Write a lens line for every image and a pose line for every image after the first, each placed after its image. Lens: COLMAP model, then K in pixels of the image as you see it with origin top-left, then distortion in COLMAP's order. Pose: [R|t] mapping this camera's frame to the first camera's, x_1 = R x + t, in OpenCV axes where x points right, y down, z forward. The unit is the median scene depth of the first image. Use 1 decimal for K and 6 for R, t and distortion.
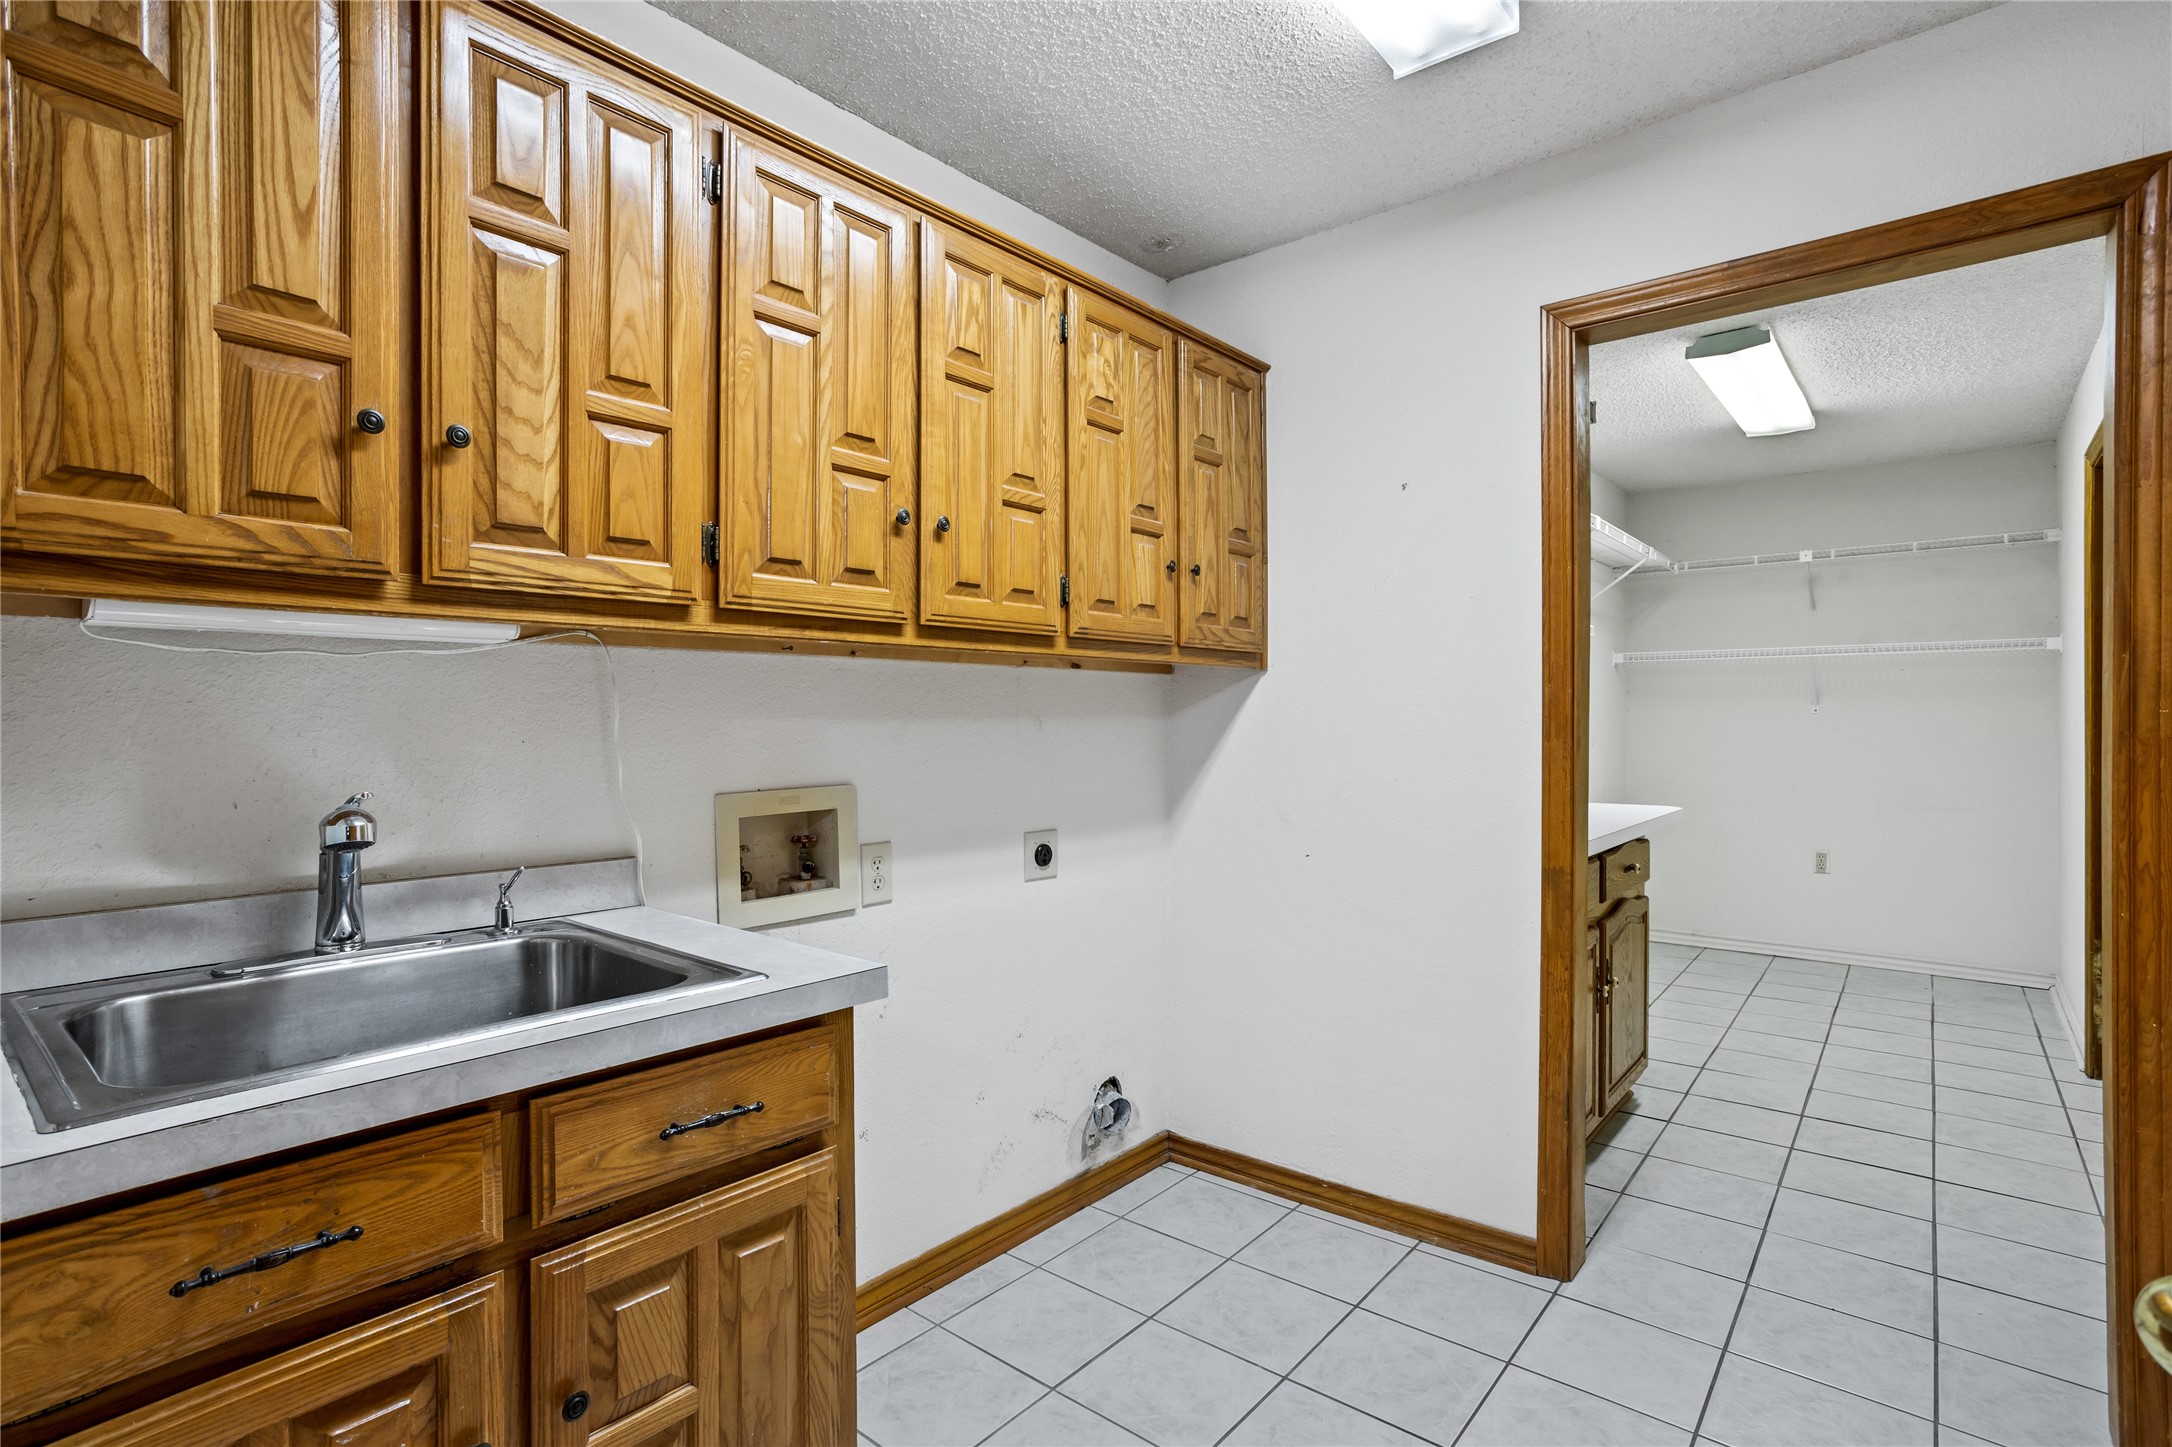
lens RADIAL K [[1043.9, 0, 1081.7], [0, 1043.9, 713.7], [0, 0, 1]] dist [-0.054310, 0.030243]
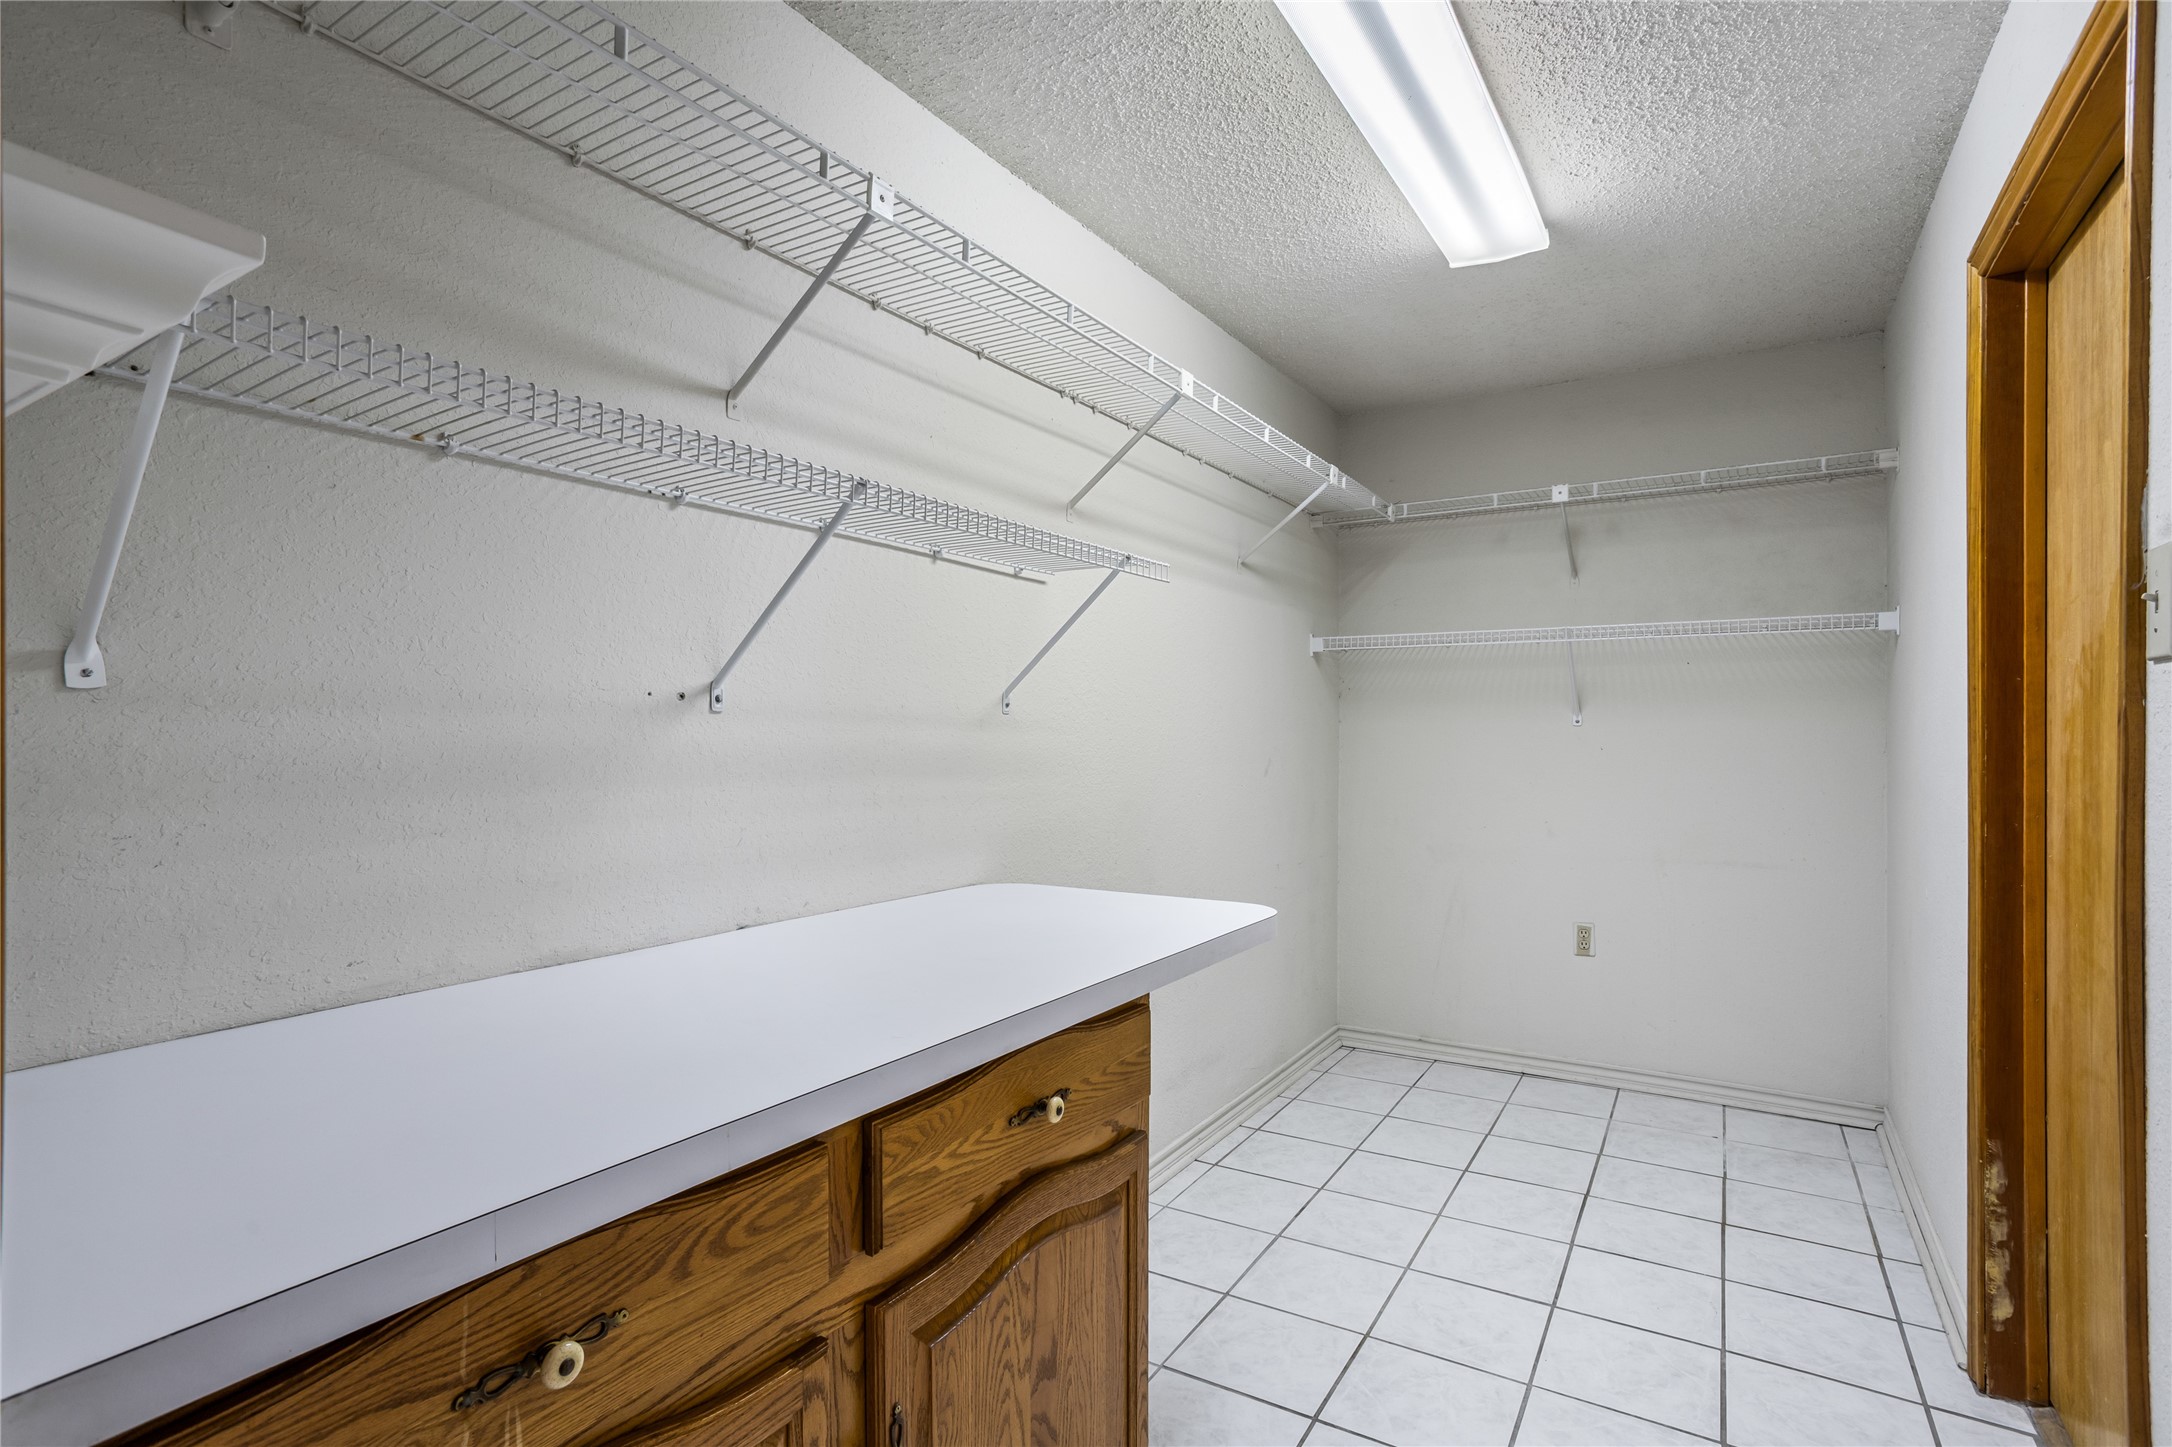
lens RADIAL K [[1055.8, 0, 1088.2], [0, 1055.8, 715.4], [0, 0, 1]] dist [-0.031740, 0.000297]
pose [[0.989080, 0.004937, 0.147296, 0.298585], [-0.003557, 0.999947, -0.009631, 0.001440], [-0.147336, 0.009002, 0.989046, 0.362043]]
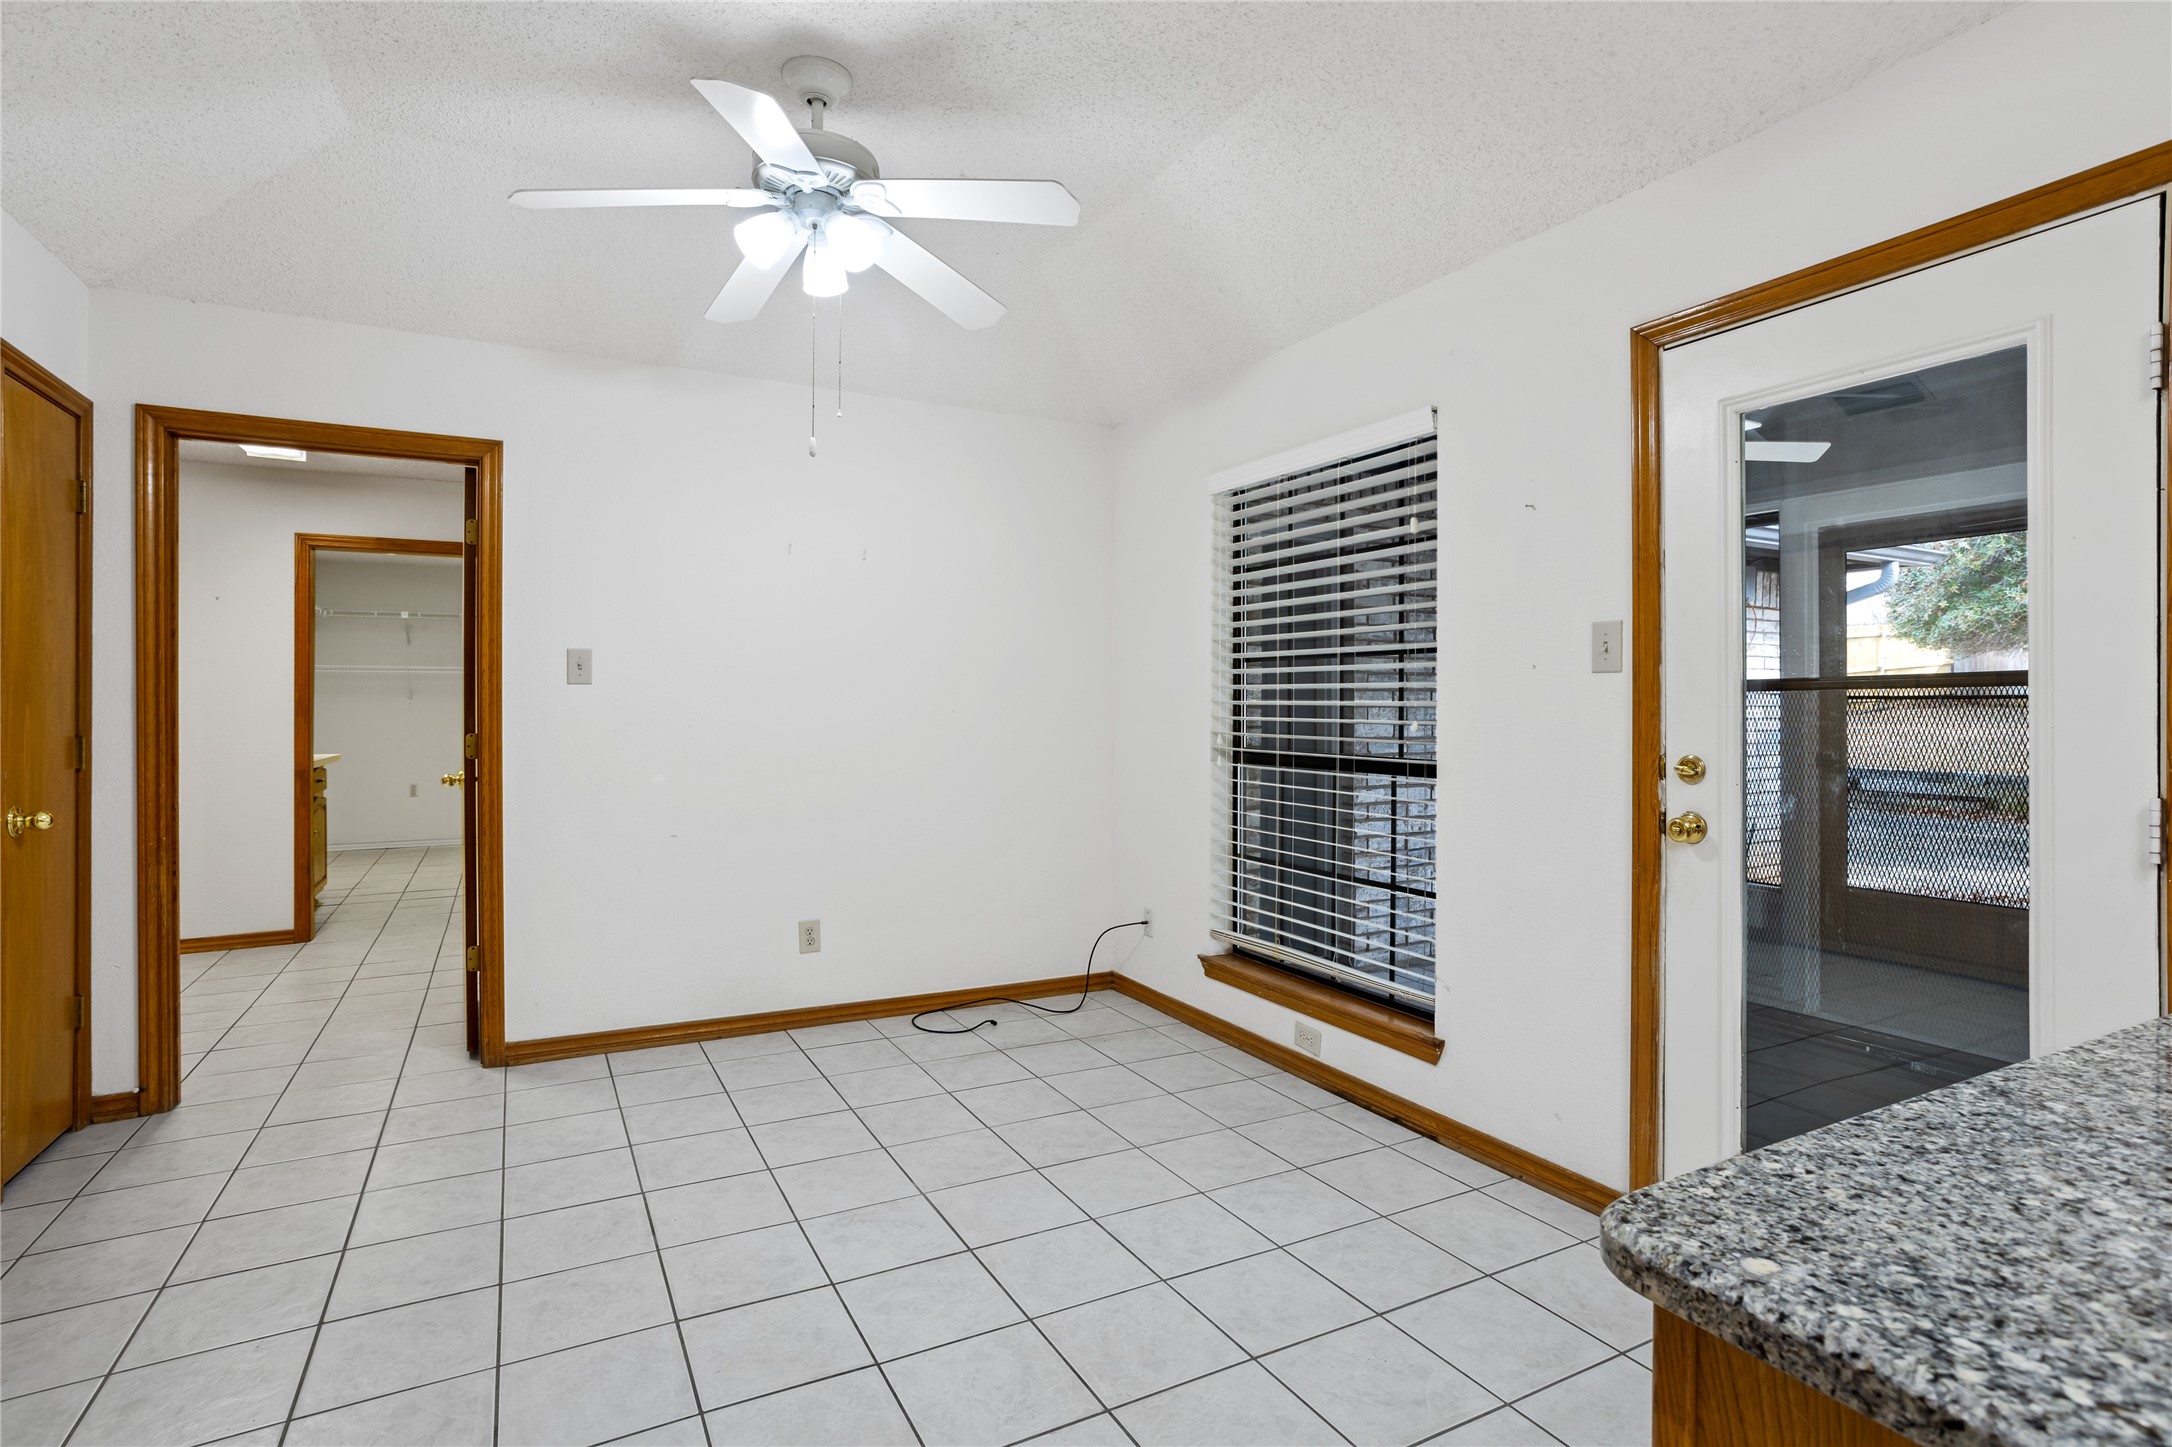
lens RADIAL K [[1043.9, 0, 1081.7], [0, 1043.9, 713.7], [0, 0, 1]] dist [-0.054310, 0.030243]
pose [[0.364987, -0.005281, 0.930998, -0.506337], [-0.004573, 0.999962, 0.007465, -0.003406], [-0.931002, -0.006982, 0.364948, -0.724866]]
